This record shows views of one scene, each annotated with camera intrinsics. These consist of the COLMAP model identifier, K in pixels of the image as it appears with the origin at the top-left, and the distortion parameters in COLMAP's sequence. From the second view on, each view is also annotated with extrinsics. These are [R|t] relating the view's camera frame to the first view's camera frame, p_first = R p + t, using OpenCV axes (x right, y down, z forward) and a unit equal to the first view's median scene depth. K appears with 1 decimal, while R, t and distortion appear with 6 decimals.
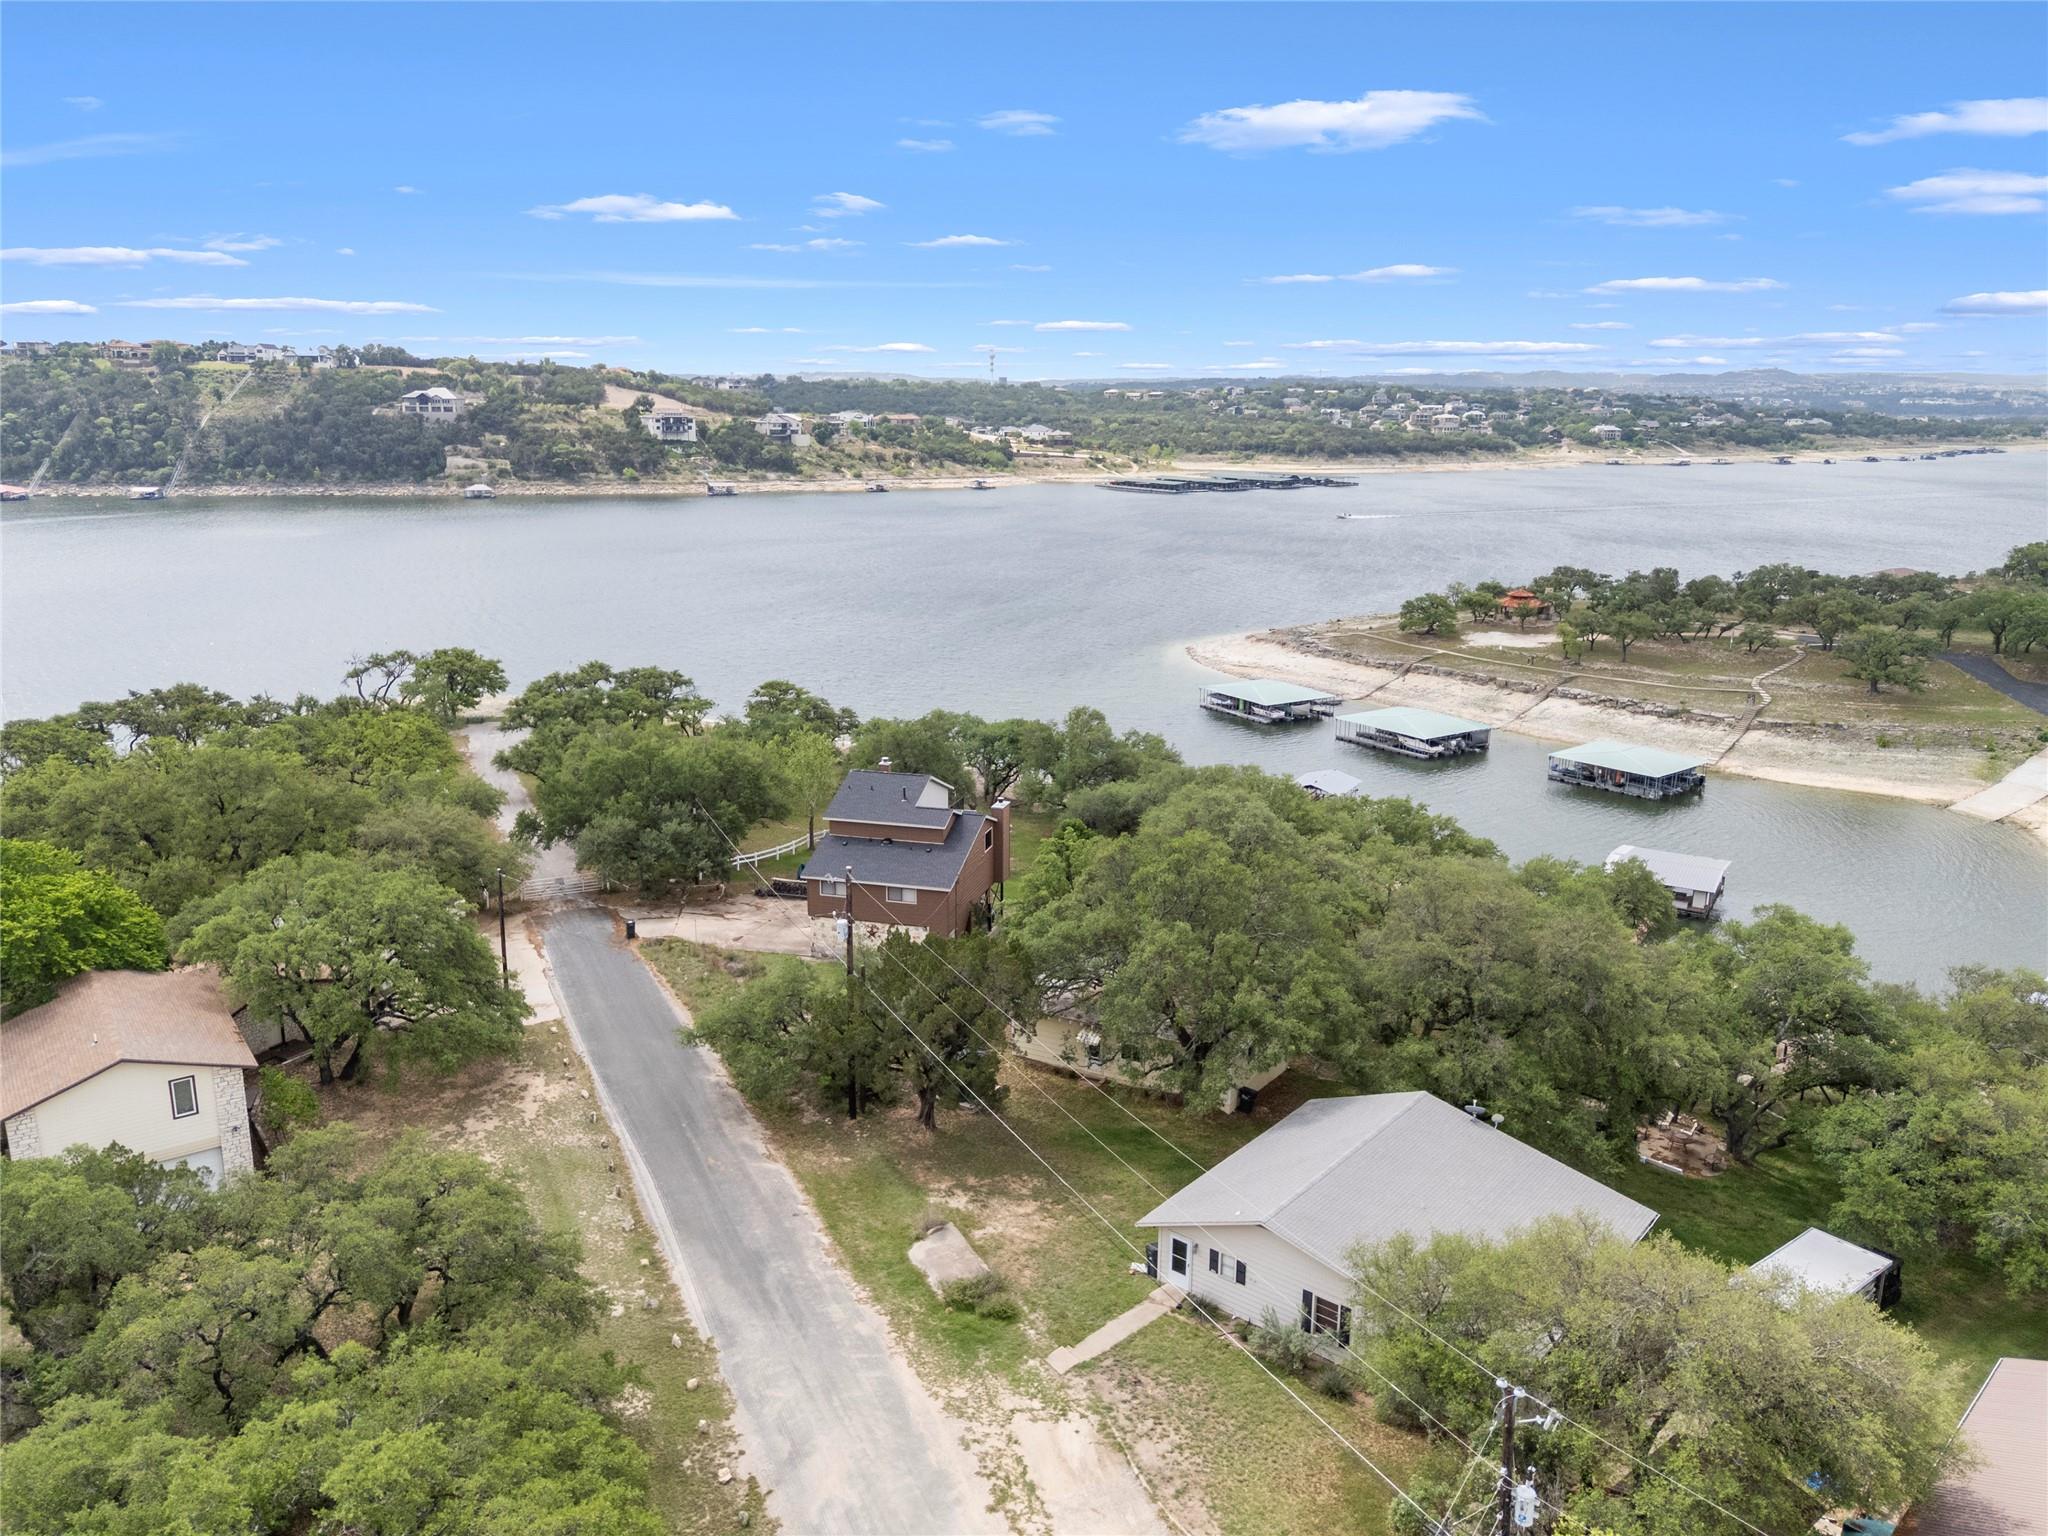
lens RADIAL K [[1486.7, 0, 1029.3], [0, 1486.7, 816.3], [0, 0, 1]] dist [0.058135, -0.047509]
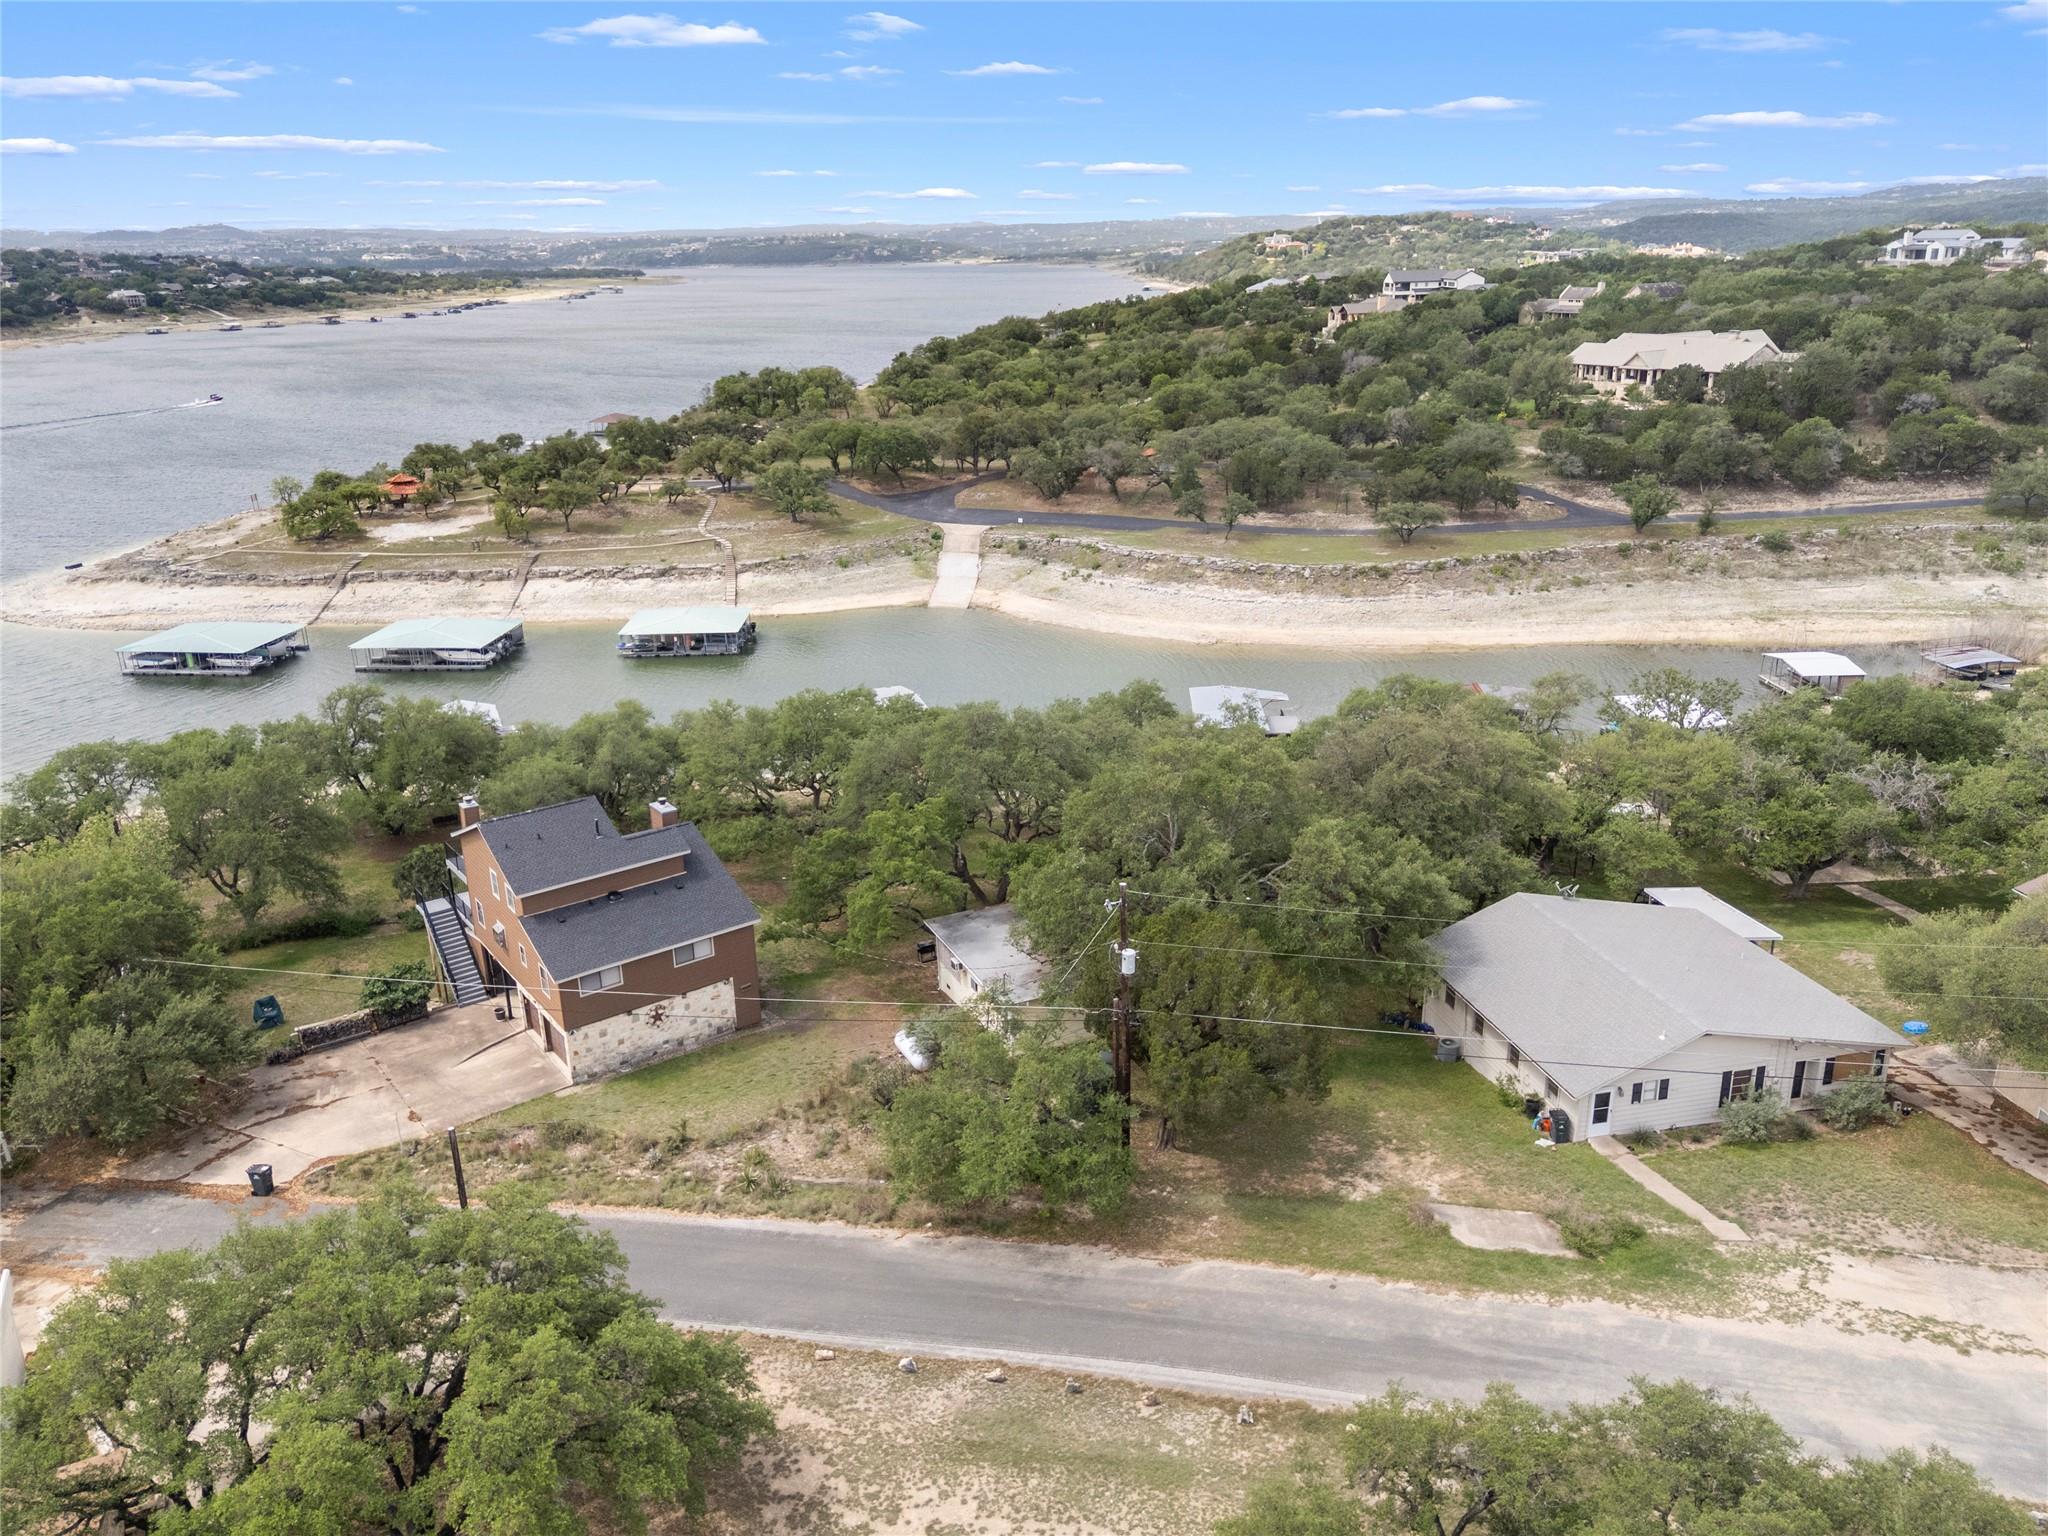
lens RADIAL K [[1486.7, 0, 1008.5], [0, 1486.7, 777.8], [0, 0, 1]] dist [0.058135, -0.047509]
pose [[0.616277, -0.286334, 0.733632, -0.220359], [0.240025, 0.955532, 0.171311, -0.052636], [-0.750061, 0.070515, 0.657599, 0.156597]]
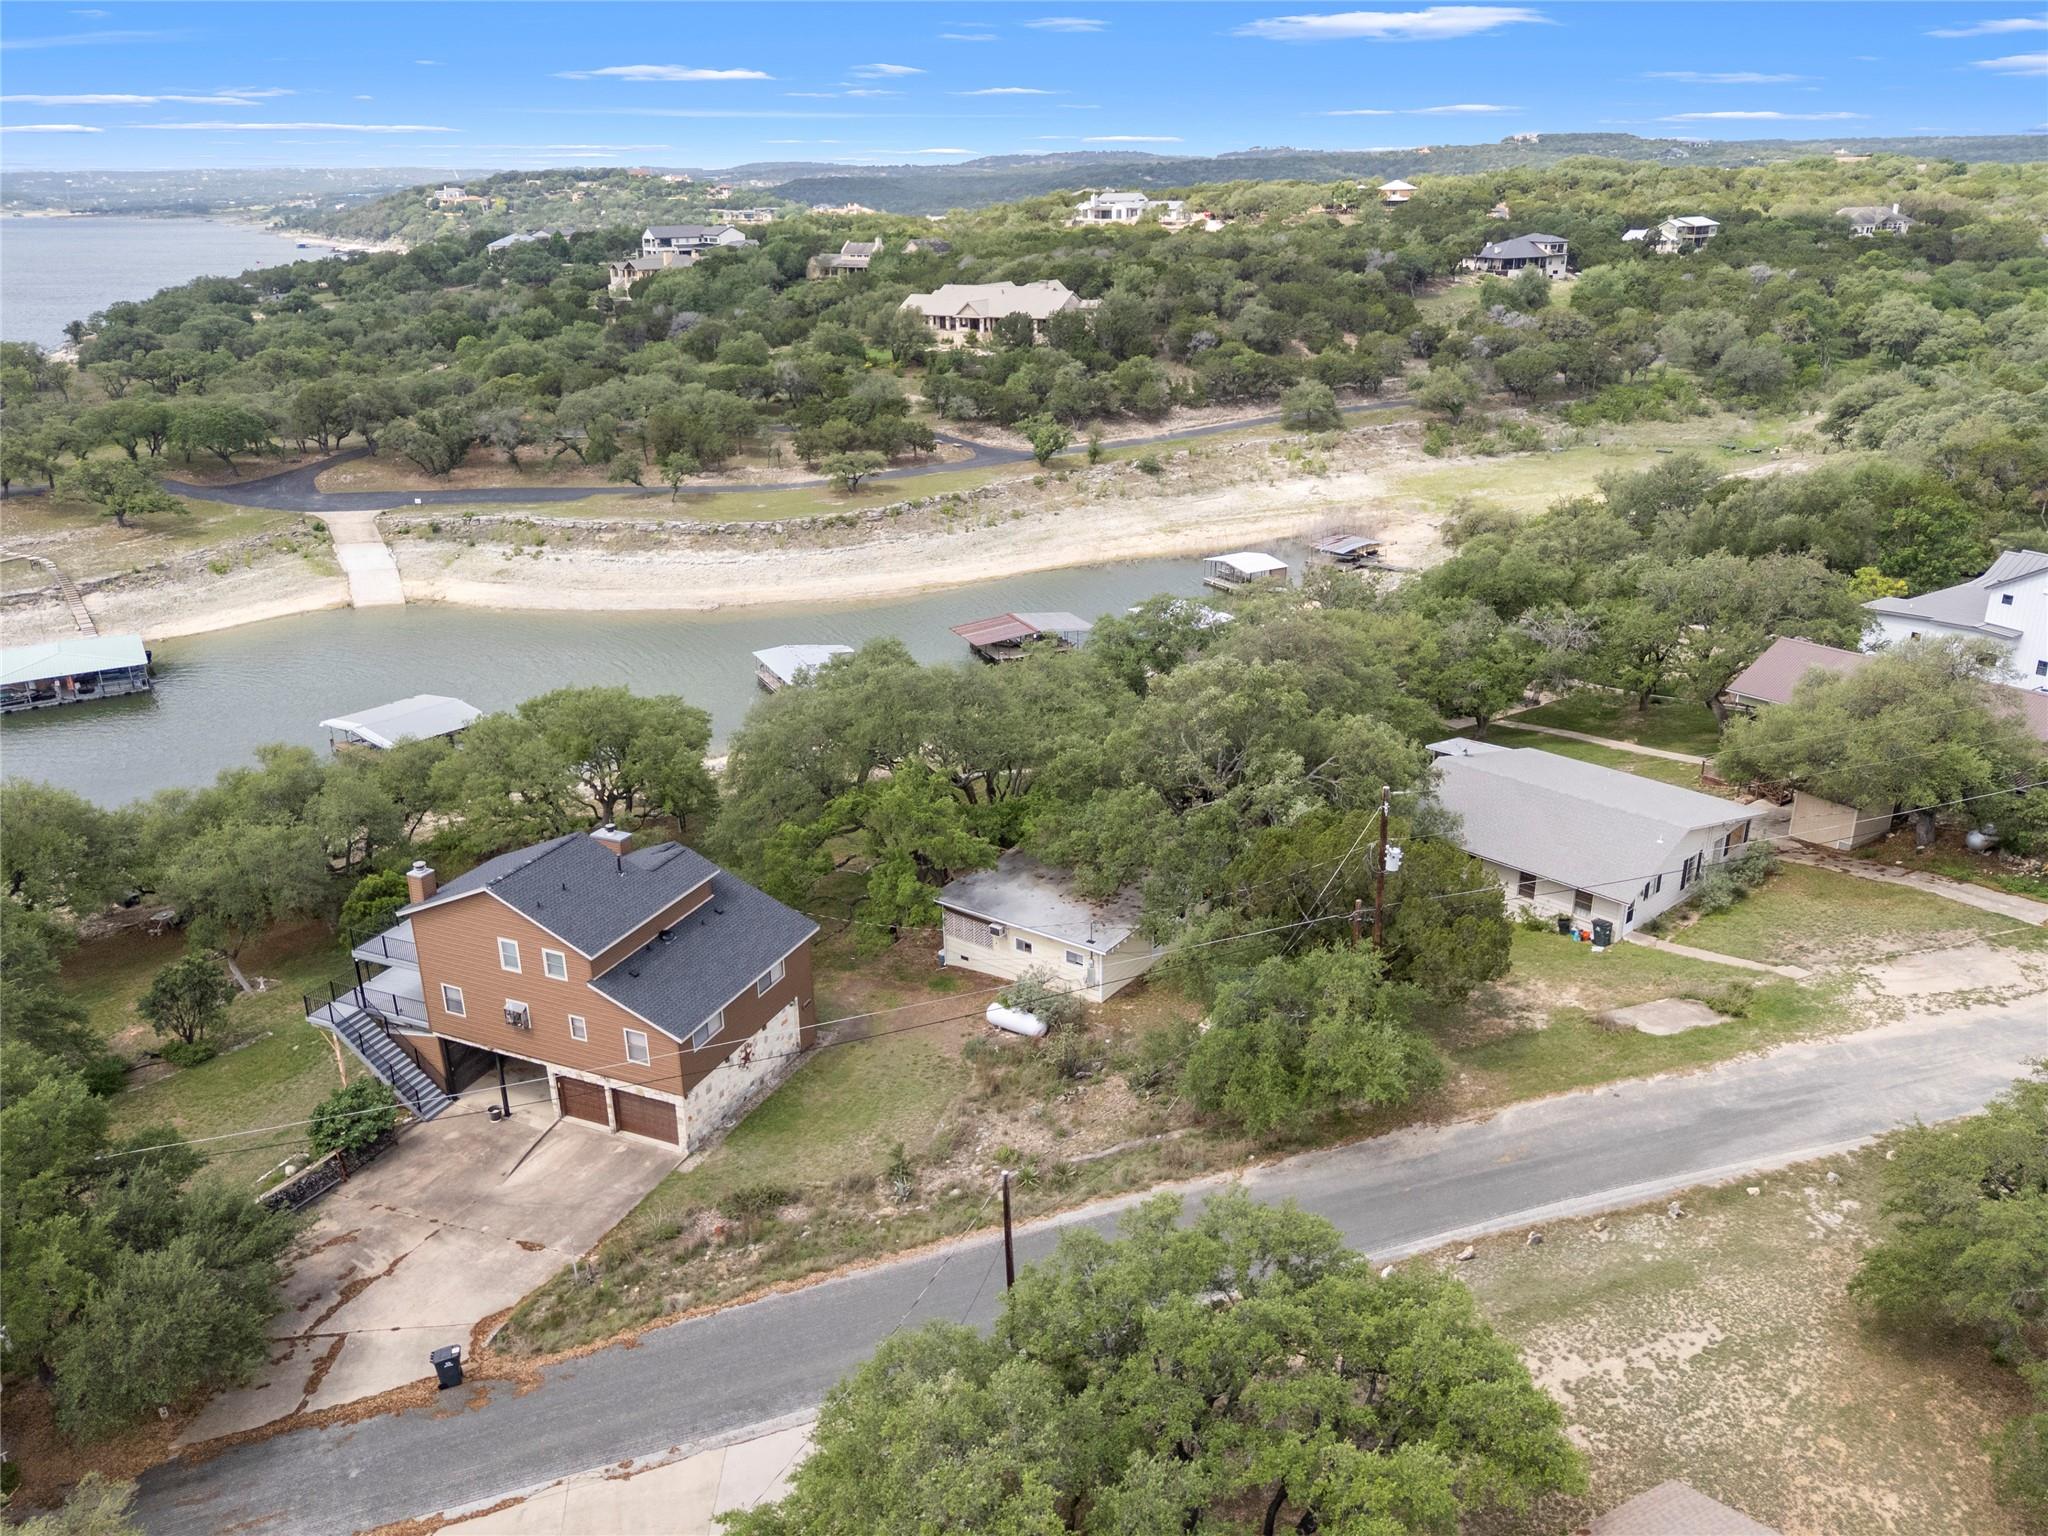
lens RADIAL K [[1486.7, 0, 1001.1], [0, 1486.7, 799.5], [0, 0, 1]] dist [0.058135, -0.047509]
pose [[0.144208, -0.385985, 0.911164, -0.279253], [0.282691, 0.898485, 0.335873, -0.092609], [-0.948309, 0.209142, 0.238683, 0.304938]]
